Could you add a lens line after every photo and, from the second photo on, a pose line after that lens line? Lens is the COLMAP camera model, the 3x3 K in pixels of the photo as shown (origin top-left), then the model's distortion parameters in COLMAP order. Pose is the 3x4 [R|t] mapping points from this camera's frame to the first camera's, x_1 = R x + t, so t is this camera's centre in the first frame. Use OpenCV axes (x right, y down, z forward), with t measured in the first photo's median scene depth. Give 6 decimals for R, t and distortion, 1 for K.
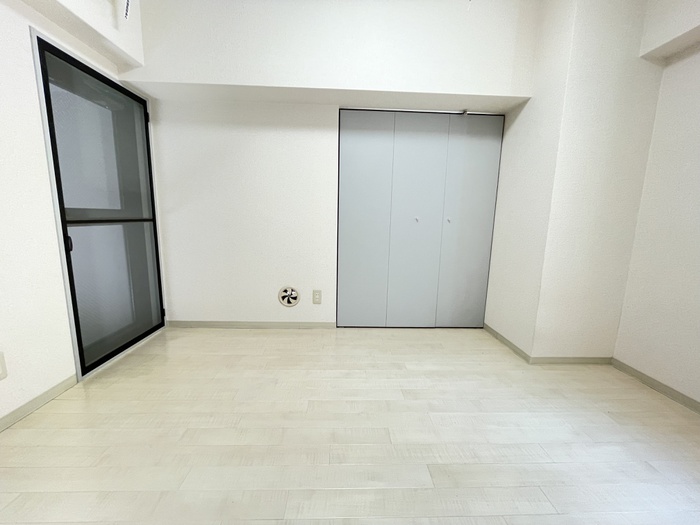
lens RADIAL K [[285.3, 0, 351.5], [0, 285.3, 261.8], [0, 0, 1]] dist [-0.004040, 0.000030]
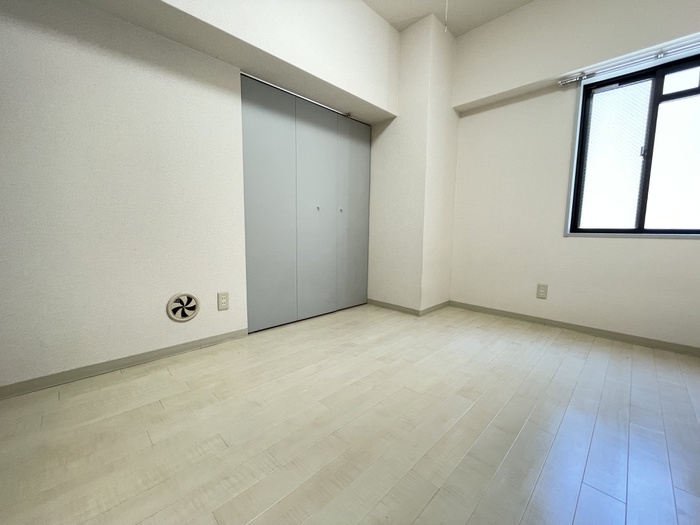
lens RADIAL K [[285.3, 0, 351.5], [0, 285.3, 261.8], [0, 0, 1]] dist [-0.004040, 0.000030]
pose [[0.731866, -0.087911, 0.675754, -0.437613], [0.110226, 0.993857, 0.009915, 0.052344], [-0.672475, 0.067229, 0.737060, 0.195447]]
